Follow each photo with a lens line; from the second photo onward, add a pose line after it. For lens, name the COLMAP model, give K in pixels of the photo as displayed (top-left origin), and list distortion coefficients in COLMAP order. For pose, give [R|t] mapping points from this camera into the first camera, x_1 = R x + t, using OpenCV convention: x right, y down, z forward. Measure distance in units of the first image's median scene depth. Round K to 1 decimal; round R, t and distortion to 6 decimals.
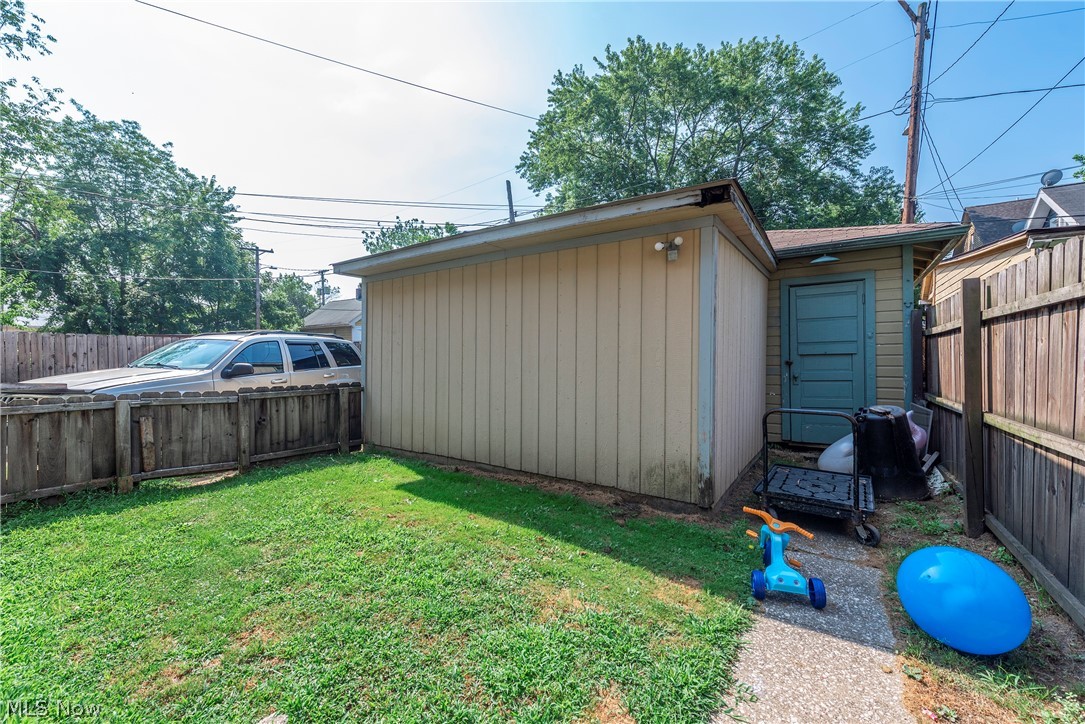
lens RADIAL K [[430.3, 0, 543.8], [0, 430.3, 362.0], [0, 0, 1]] dist [-0.002584, -0.001244]
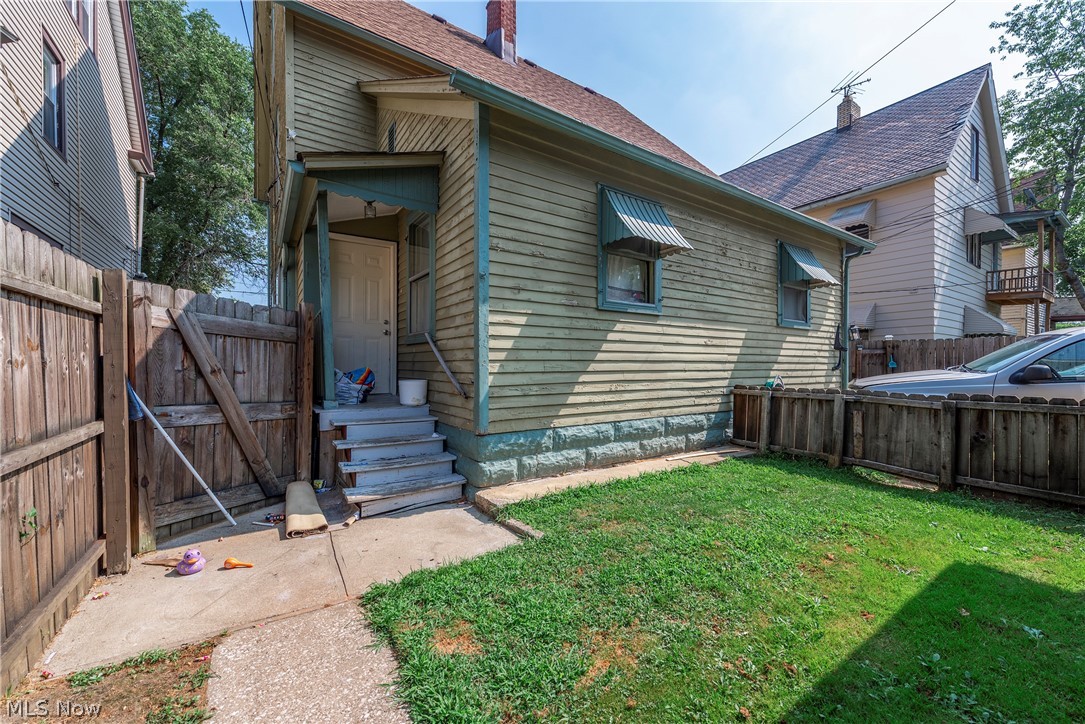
lens RADIAL K [[430.3, 0, 545.3], [0, 430.3, 362.7], [0, 0, 1]] dist [-0.002584, -0.001244]
pose [[-0.379315, -0.004055, -0.925259, 0.424587], [-0.003708, 0.999989, -0.002862, 0.003648], [0.925260, 0.002345, -0.379326, 0.599124]]
